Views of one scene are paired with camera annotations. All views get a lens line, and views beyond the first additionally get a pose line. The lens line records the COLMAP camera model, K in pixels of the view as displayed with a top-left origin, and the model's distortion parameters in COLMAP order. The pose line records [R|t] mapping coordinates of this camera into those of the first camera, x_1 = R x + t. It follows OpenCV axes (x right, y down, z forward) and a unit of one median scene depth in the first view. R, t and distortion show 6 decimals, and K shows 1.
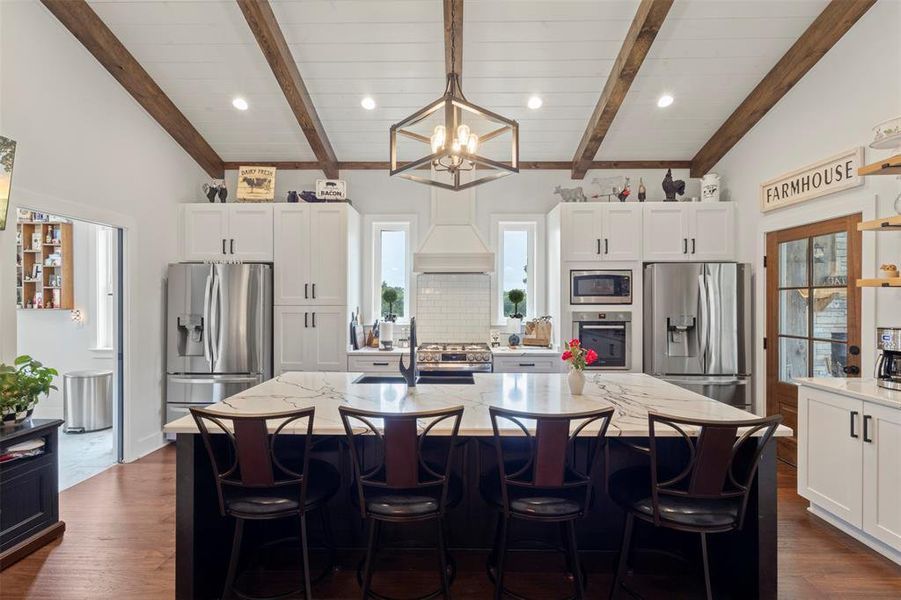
lens RADIAL K [[420.8, 0, 449.2], [0, 420.8, 302.6], [0, 0, 1]] dist [0.002735, 0.000589]
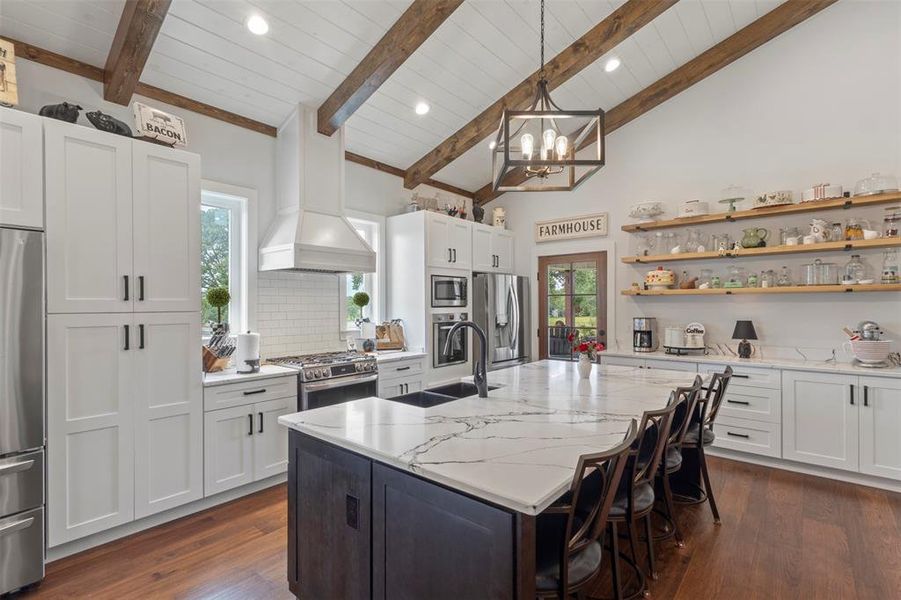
lens RADIAL K [[420.8, 0, 449.2], [0, 420.8, 302.6], [0, 0, 1]] dist [0.002735, 0.000589]
pose [[0.636404, 0.000809, 0.771356, -0.511170], [0.006772, 0.999955, -0.006636, 0.000238], [-0.771327, 0.009447, 0.636369, 0.290129]]
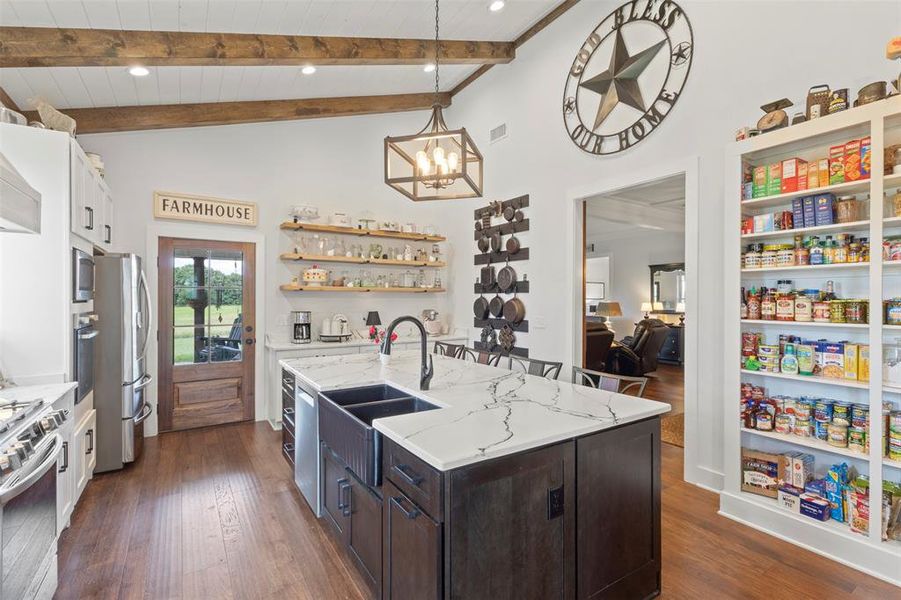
lens RADIAL K [[414.7, 0, 450.5], [0, 414.7, 300.0], [0, 0, 1]] dist [0.002033, 0.000040]
pose [[-0.553192, -0.005384, 0.833036, -0.540280], [0.000068, 0.999979, 0.006508, -0.004035], [-0.833053, 0.003657, -0.553180, 0.882309]]
